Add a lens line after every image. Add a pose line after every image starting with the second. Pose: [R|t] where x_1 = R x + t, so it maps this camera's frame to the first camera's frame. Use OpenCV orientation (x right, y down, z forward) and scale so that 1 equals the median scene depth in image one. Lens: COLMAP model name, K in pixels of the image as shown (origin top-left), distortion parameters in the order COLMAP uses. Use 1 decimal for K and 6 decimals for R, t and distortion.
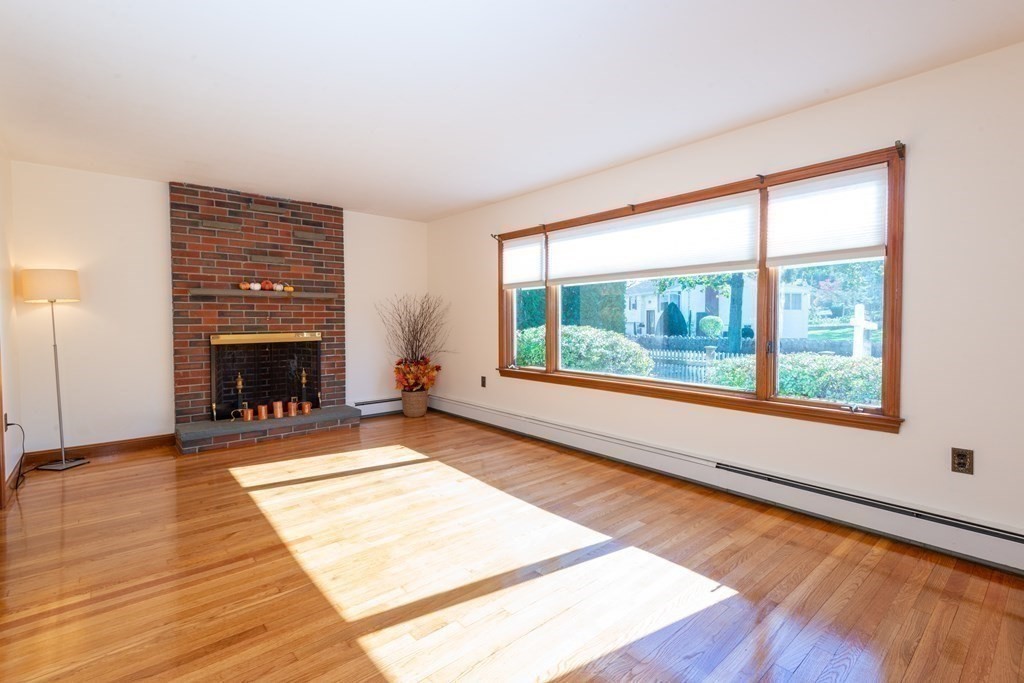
lens RADIAL K [[468.5, 0, 515.5], [0, 468.5, 338.6], [0, 0, 1]] dist [0.018105, -0.000673]
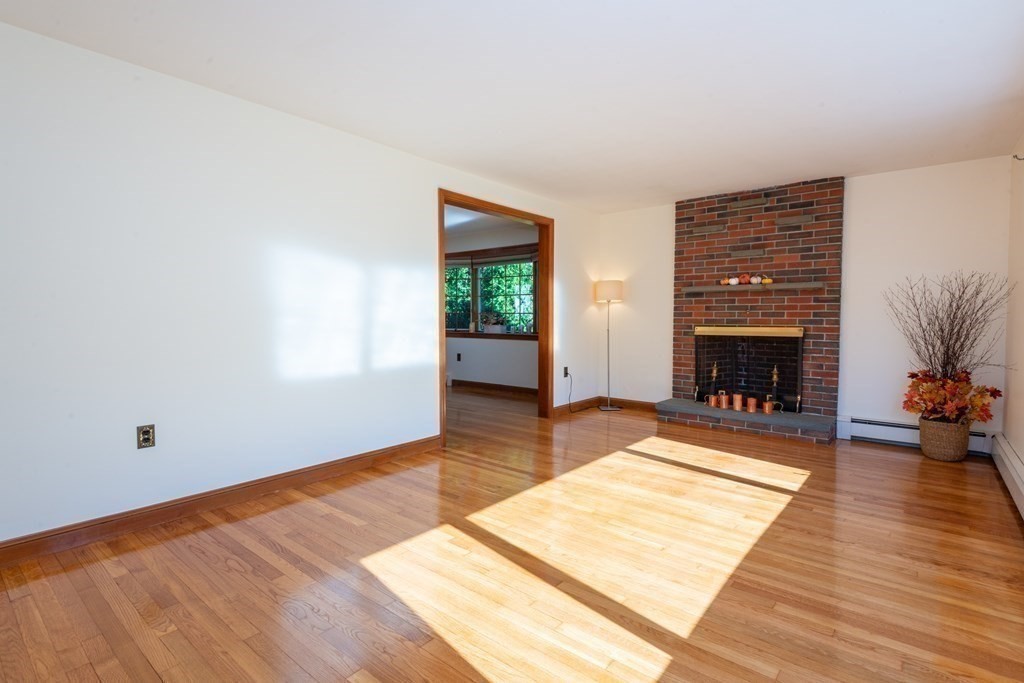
lens RADIAL K [[492.1, 0, 515.4], [0, 492.1, 339.6], [0, 0, 1]] dist [0.014091, -0.001014]
pose [[0.169981, 0.047229, -0.984315, 0.455243], [-0.045552, 0.998160, 0.040027, -0.003843], [0.984394, 0.038034, 0.171820, 0.350868]]
